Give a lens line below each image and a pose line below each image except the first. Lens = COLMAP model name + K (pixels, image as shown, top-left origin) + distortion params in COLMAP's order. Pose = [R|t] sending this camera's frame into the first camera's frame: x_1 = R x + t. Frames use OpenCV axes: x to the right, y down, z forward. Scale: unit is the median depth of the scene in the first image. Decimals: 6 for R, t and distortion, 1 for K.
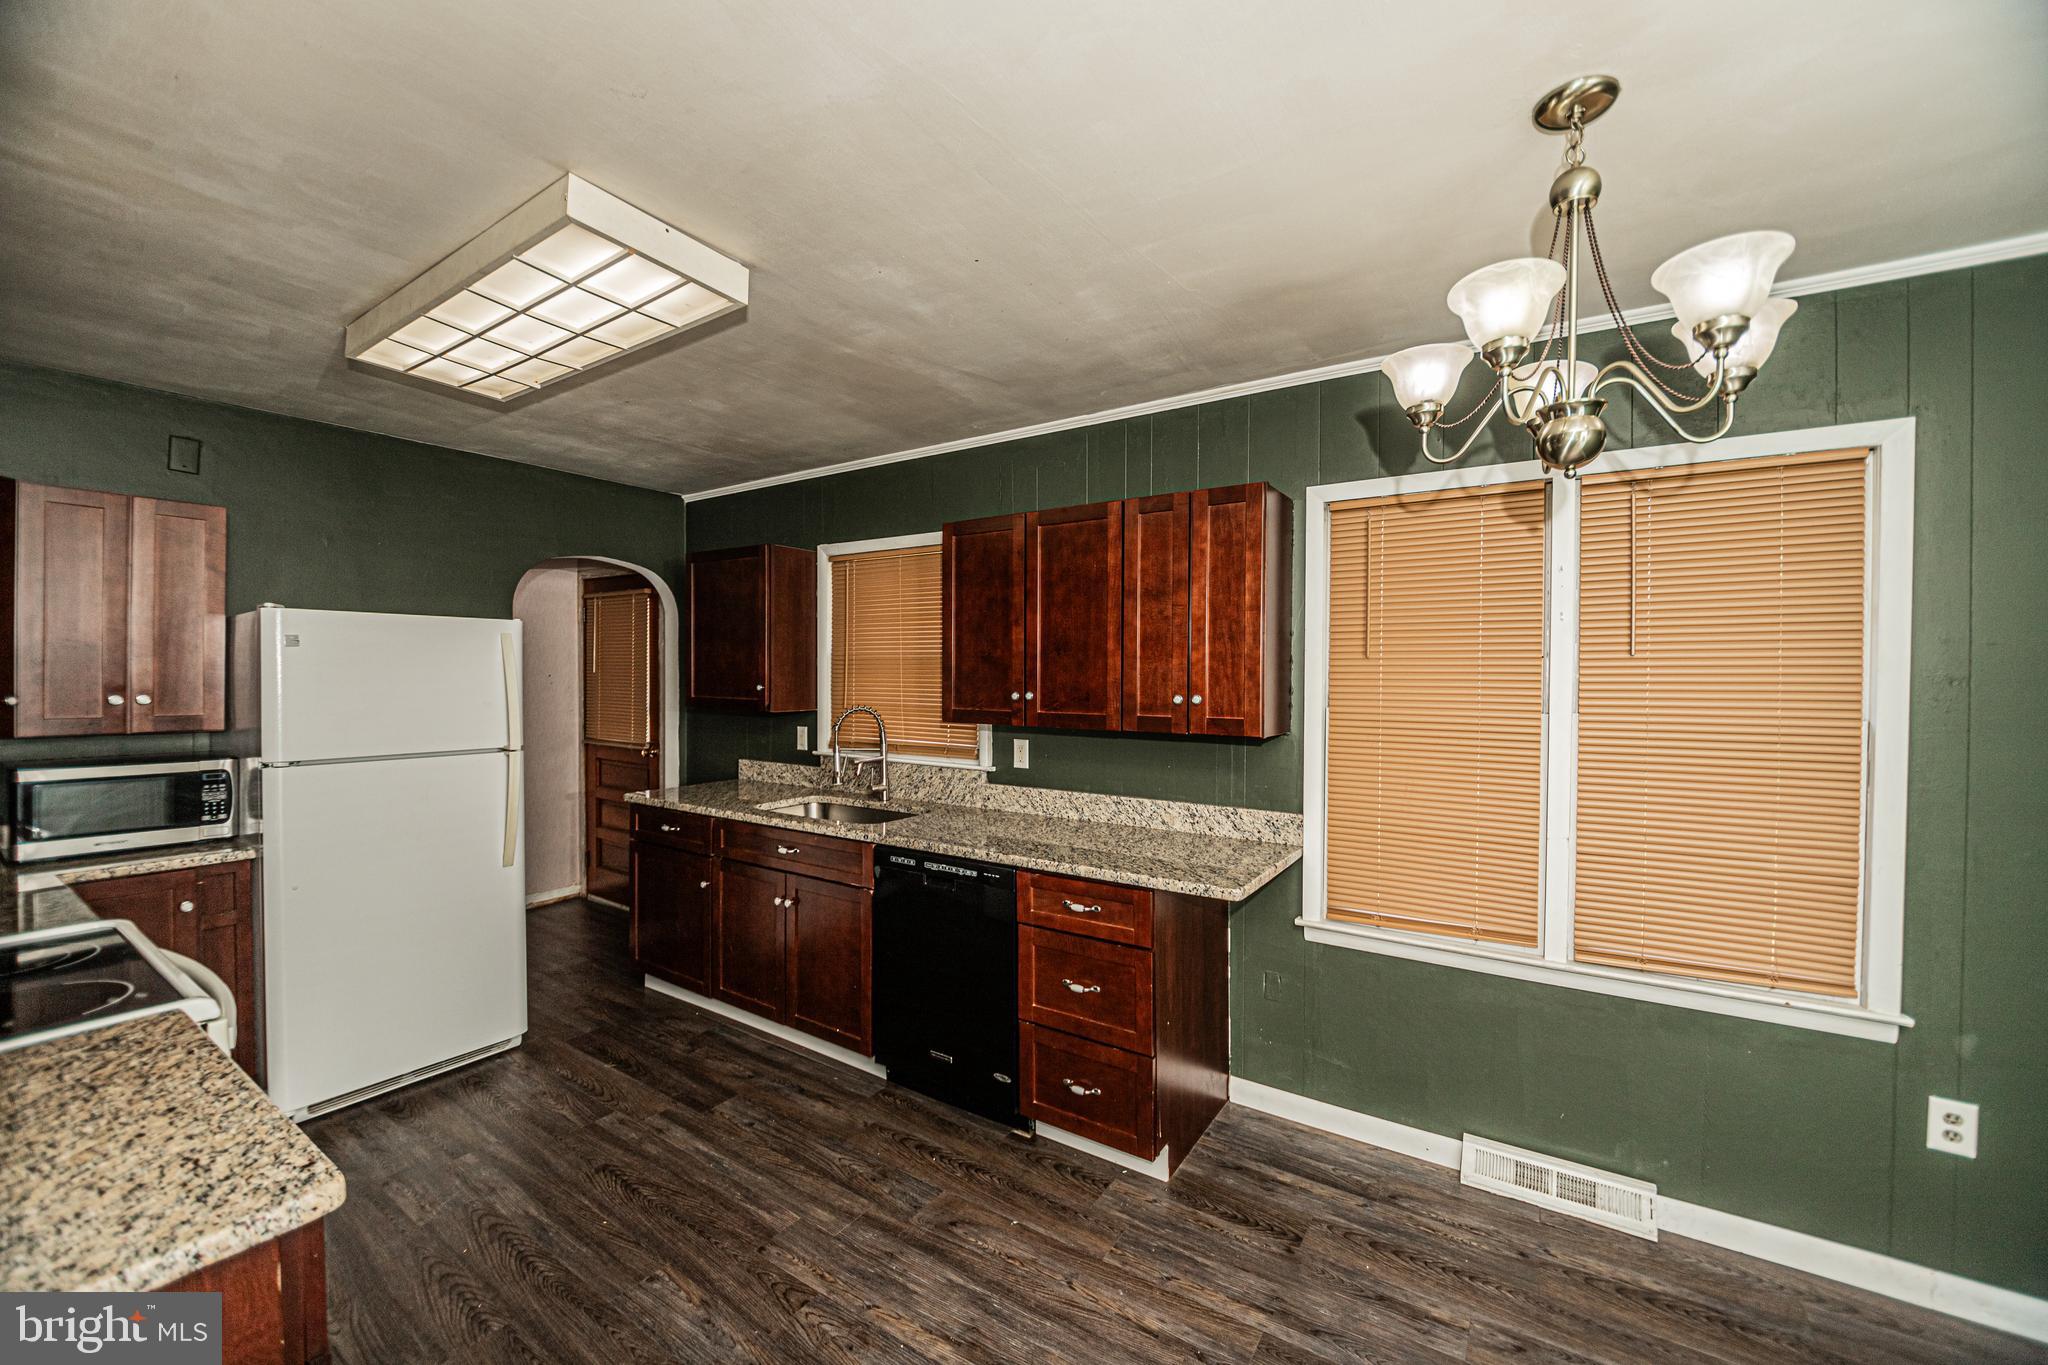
lens RADIAL K [[789.5, 0, 1025.4], [0, 789.5, 671.0], [0, 0, 1]] dist [-0.017247, -0.000161]
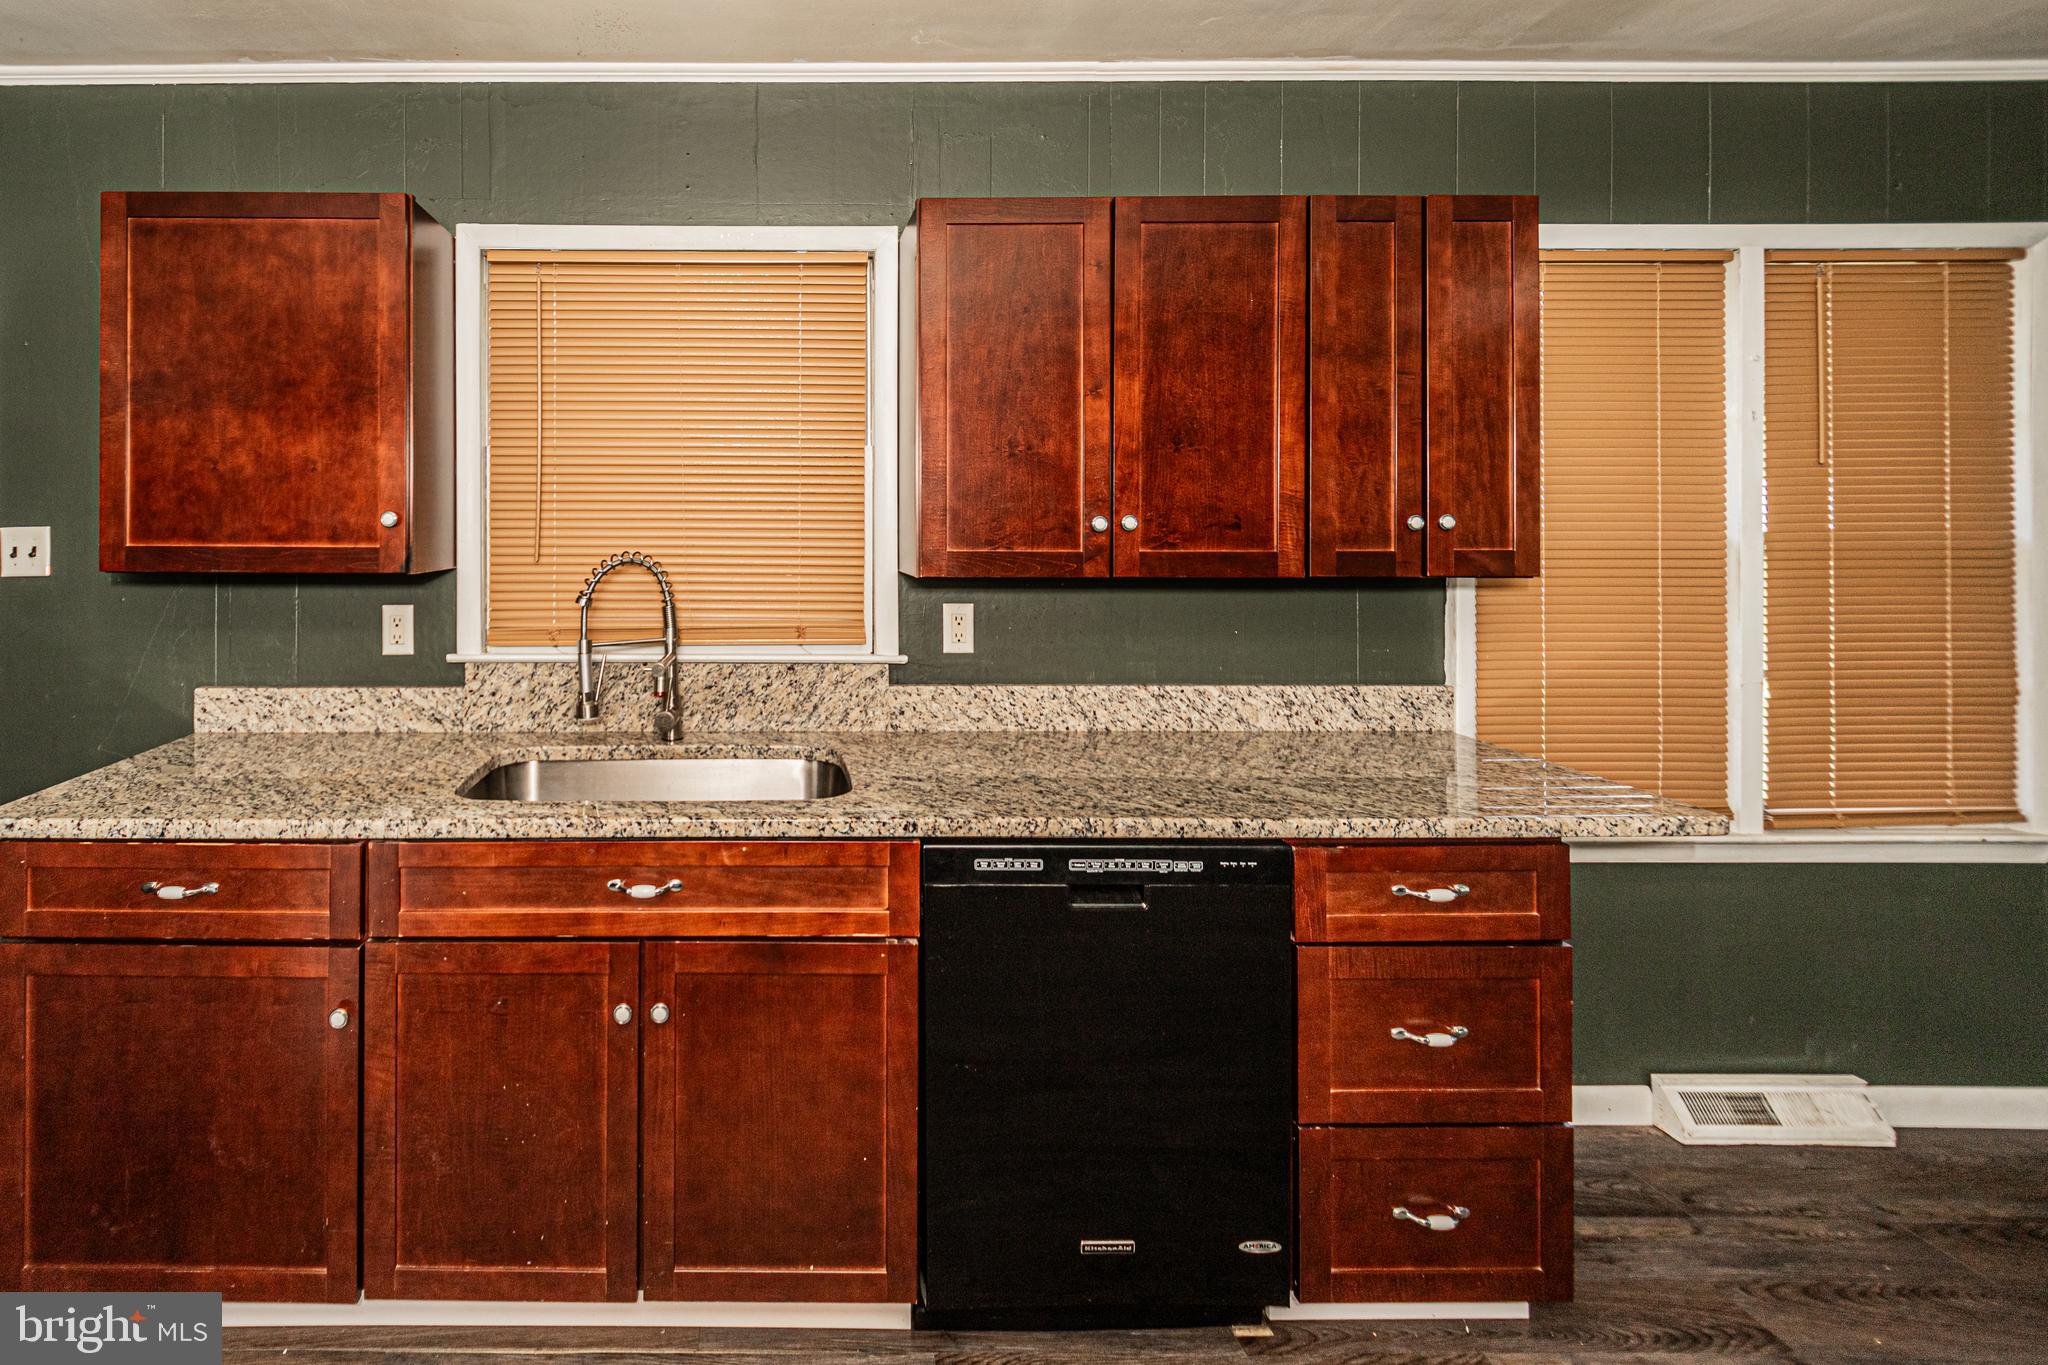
lens RADIAL K [[925.3, 0, 759.5], [0, 925.3, 515.8], [0, 0, 1]] dist [0.028741, -0.014432]
pose [[0.838213, -0.002332, 0.545338, -0.620122], [0.004405, 0.999987, -0.002494, 0.029059], [-0.545325, 0.004493, 0.838213, 0.631914]]
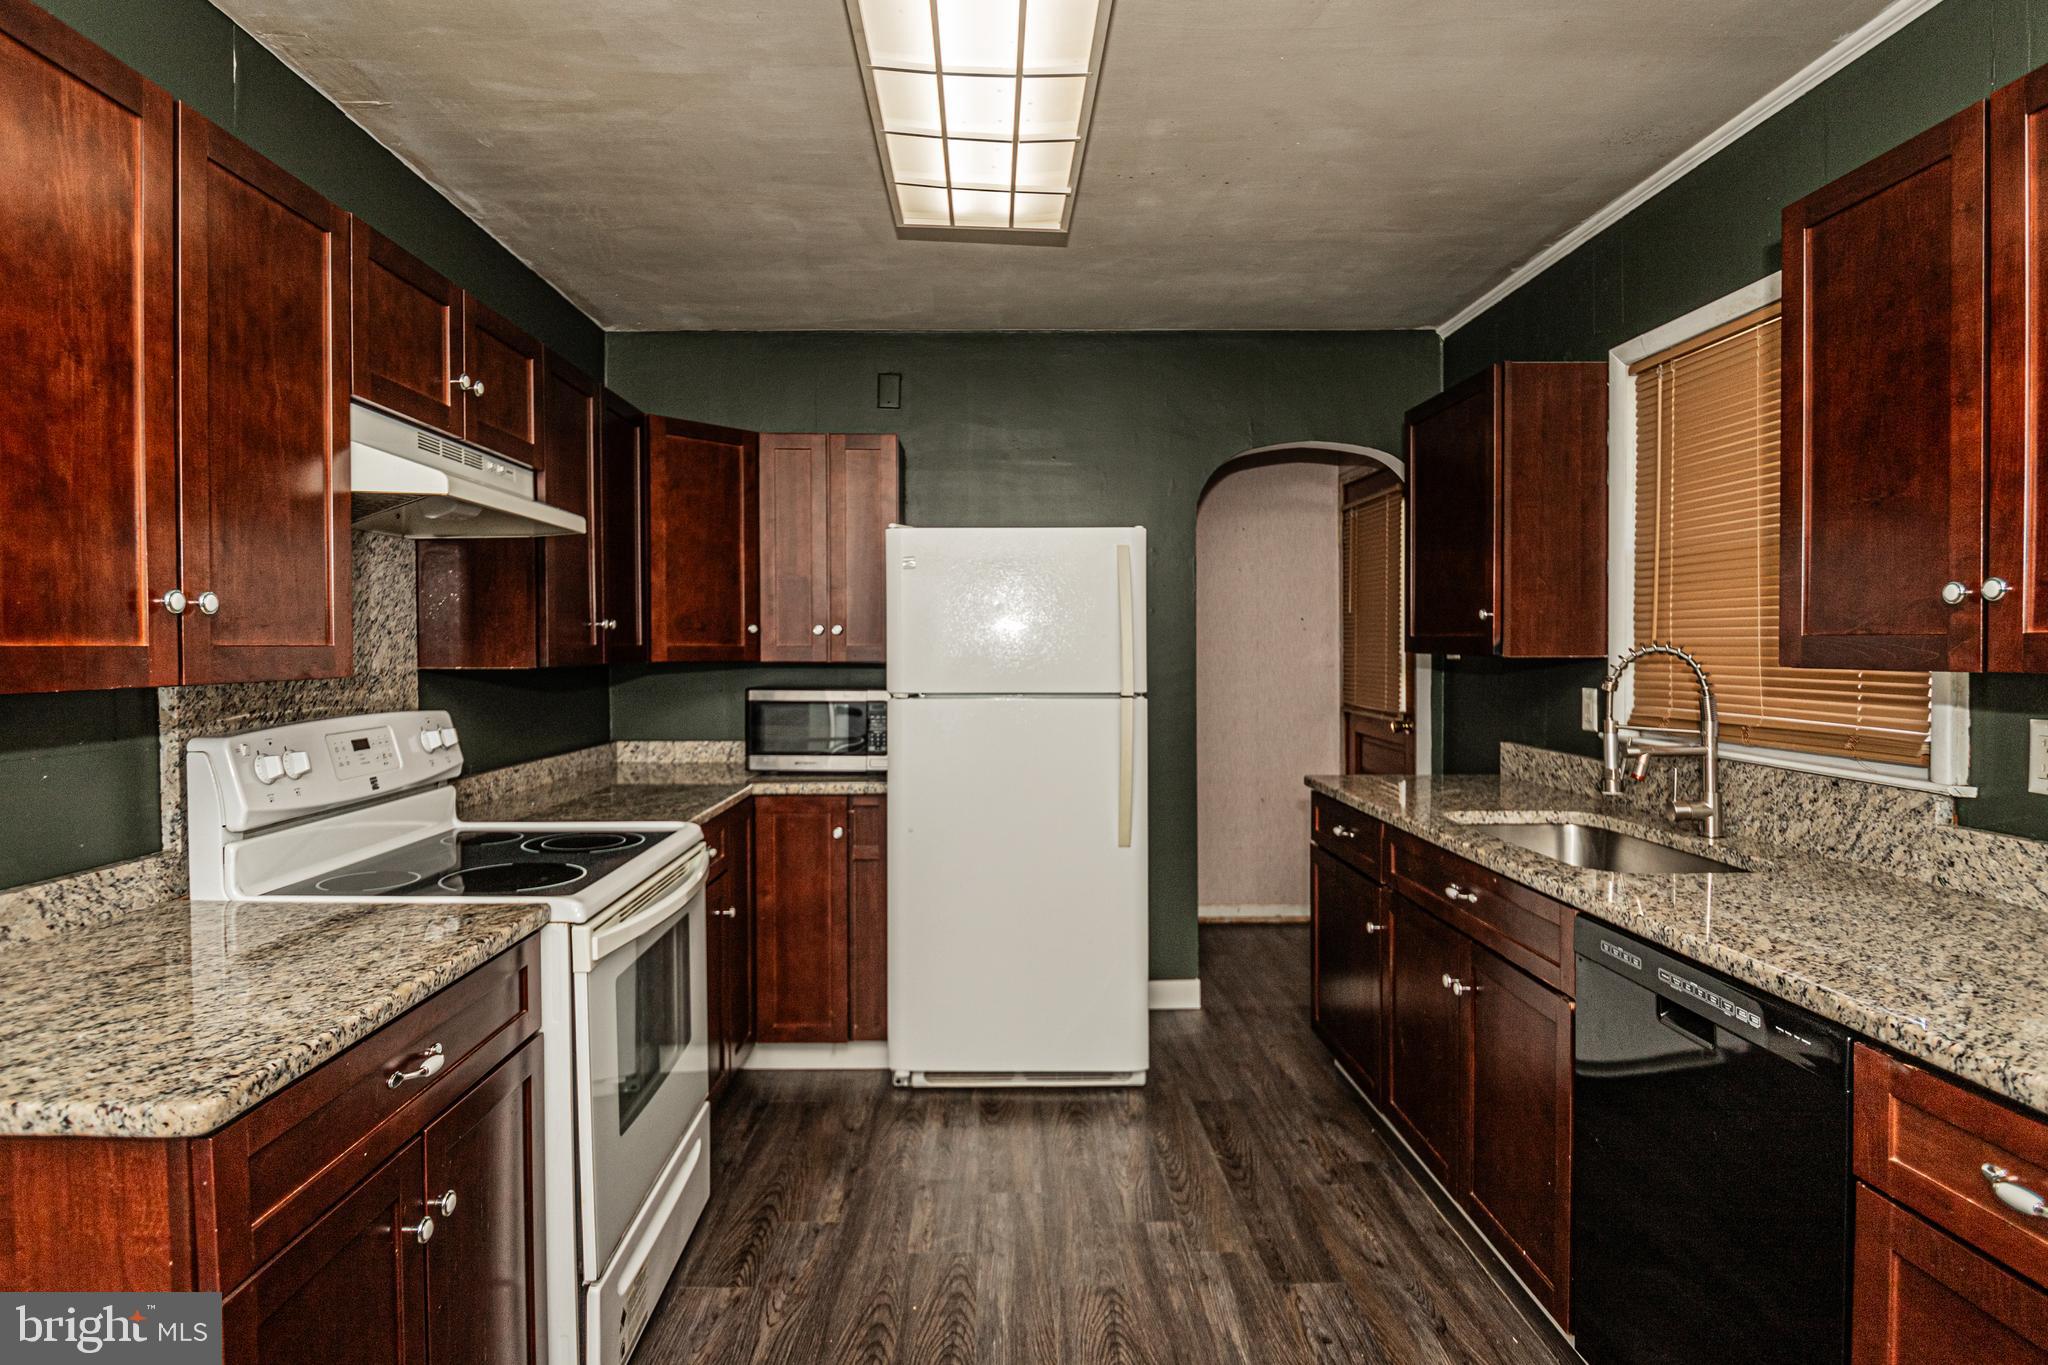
lens RADIAL K [[1079.3, 0, 996.4], [0, 1079.3, 669.2], [0, 0, 1]] dist [0.003706, -0.015367]
pose [[0.555542, 0.012977, -0.831387, 0.174233], [0.006360, 0.999783, 0.019855, 0.059846], [0.831464, -0.016318, 0.555339, 0.357381]]
